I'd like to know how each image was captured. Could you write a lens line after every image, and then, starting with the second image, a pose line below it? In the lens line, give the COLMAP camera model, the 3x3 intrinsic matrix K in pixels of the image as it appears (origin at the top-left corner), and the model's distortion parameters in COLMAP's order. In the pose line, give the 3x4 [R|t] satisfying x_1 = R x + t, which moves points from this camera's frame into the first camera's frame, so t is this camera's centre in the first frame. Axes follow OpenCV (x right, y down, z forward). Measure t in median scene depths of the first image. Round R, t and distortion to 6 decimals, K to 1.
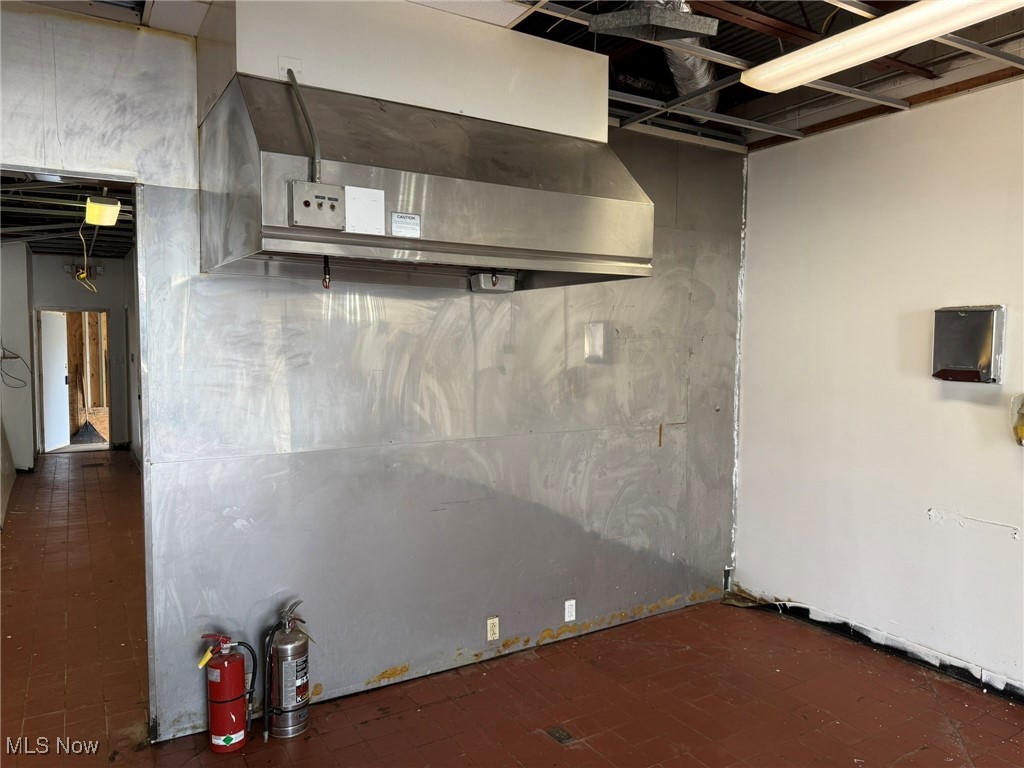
lens RADIAL K [[714.9, 0, 510.0], [0, 714.9, 384.5], [0, 0, 1]] dist [0.081350, -0.107557]
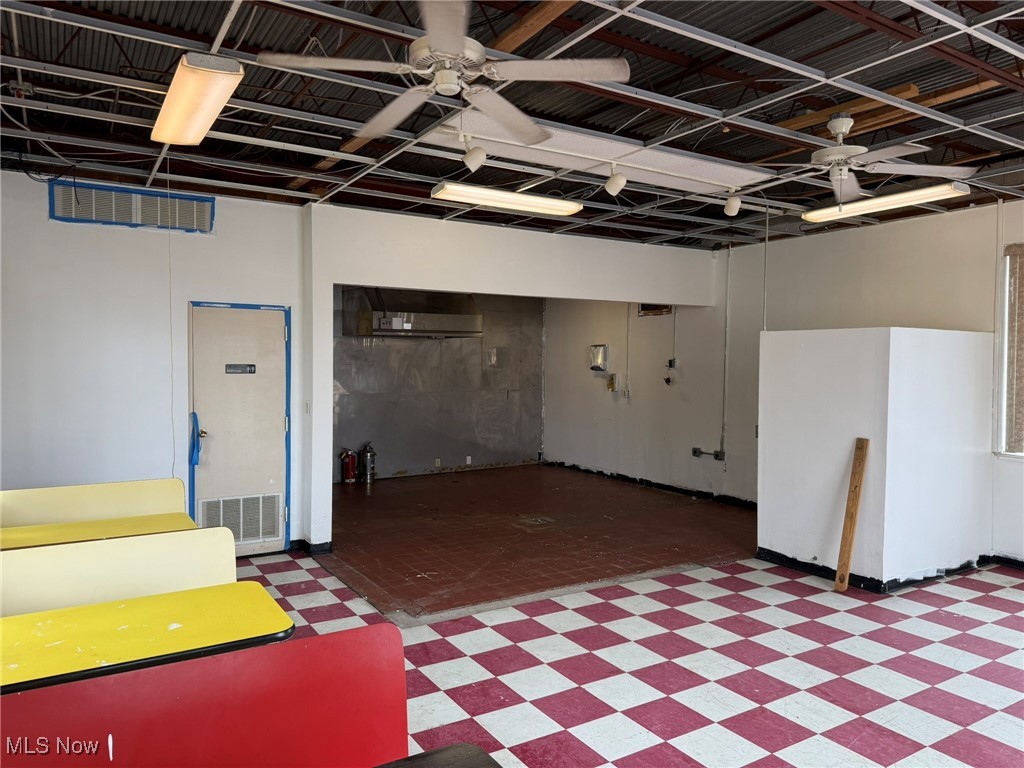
lens RADIAL K [[714.9, 0, 512.9], [0, 714.9, 383.2], [0, 0, 1]] dist [0.081350, -0.107557]
pose [[0.999910, 0.000240, 0.013411, 0.216933], [0.000102, 0.999675, -0.025503, 0.106157], [-0.013413, 0.025502, 0.999585, -1.662369]]
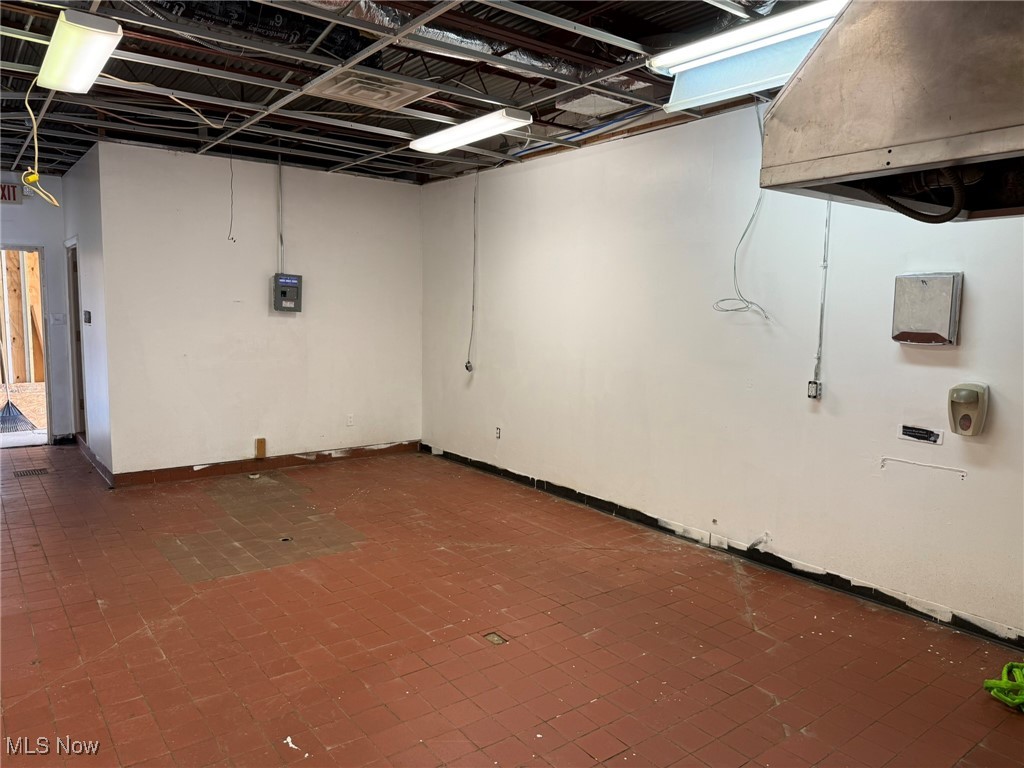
lens RADIAL K [[714.9, 0, 503.8], [0, 714.9, 386.9], [0, 0, 1]] dist [0.081350, -0.107557]
pose [[0.994600, -0.003444, 0.103730, -0.049791], [-0.002625, 0.998295, 0.058316, -0.002940], [-0.103754, -0.058273, 0.992894, 0.067734]]
